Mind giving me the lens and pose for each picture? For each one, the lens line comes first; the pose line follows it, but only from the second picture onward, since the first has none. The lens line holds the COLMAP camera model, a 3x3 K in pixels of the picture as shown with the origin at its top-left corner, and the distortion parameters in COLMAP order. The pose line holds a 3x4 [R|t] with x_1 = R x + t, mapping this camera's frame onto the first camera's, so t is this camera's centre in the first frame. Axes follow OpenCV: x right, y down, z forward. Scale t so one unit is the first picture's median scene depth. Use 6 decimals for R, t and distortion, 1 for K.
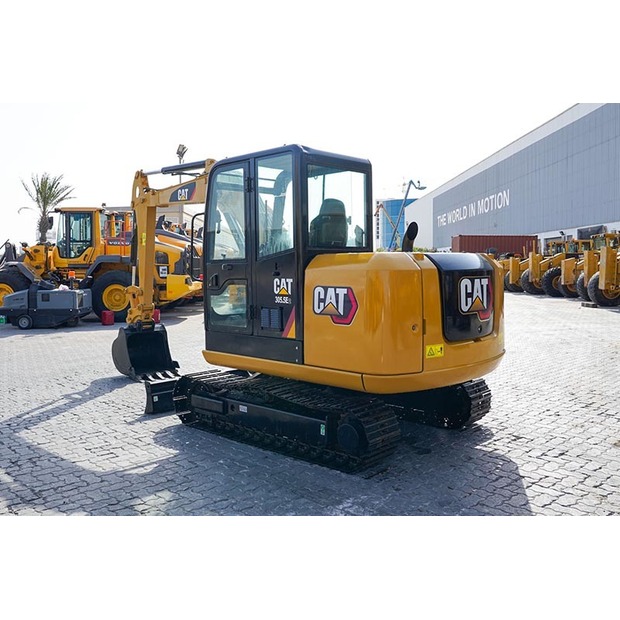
lens RADIAL K [[598.0, 0, 353.5], [0, 598.0, 293.1], [0, 0, 1]] dist [-0.016722, -0.007824]
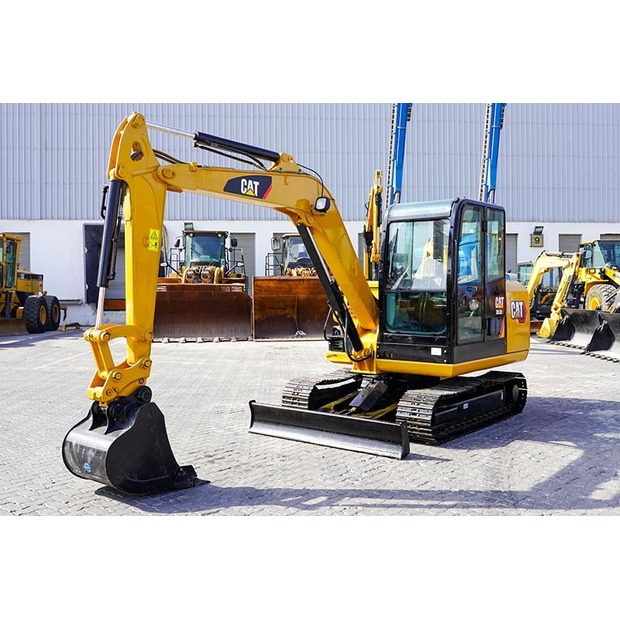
lens RADIAL K [[598.0, 0, 353.5], [0, 598.0, 293.1], [0, 0, 1]] dist [-0.016722, -0.007824]
pose [[-0.029598, 0.001028, 0.999561, -1.545123], [0.049459, 0.998776, 0.000437, -0.051717], [-0.998337, 0.049450, -0.029613, 1.395020]]
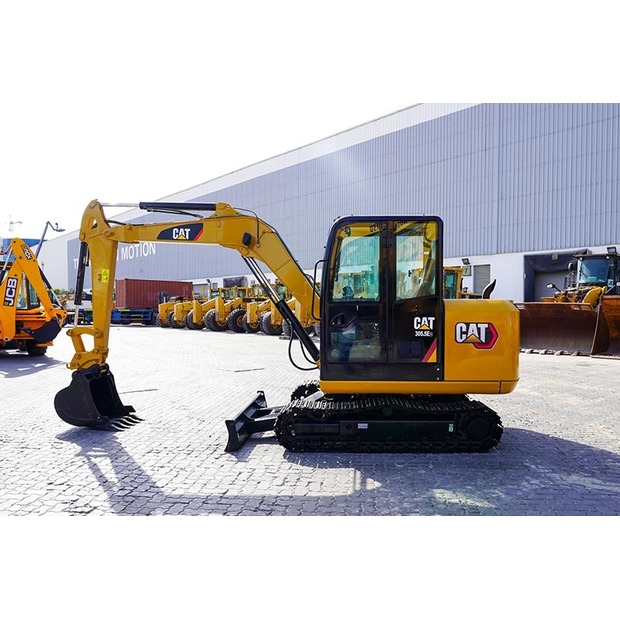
lens RADIAL K [[493.9, 0, 376.5], [0, 493.9, 328.5], [0, 0, 1]] dist [-0.012058, -0.002278]
pose [[0.744588, -0.018174, 0.667277, -0.917237], [0.020448, 0.999781, 0.004413, -0.006751], [-0.667211, 0.010358, 0.744797, 0.267172]]
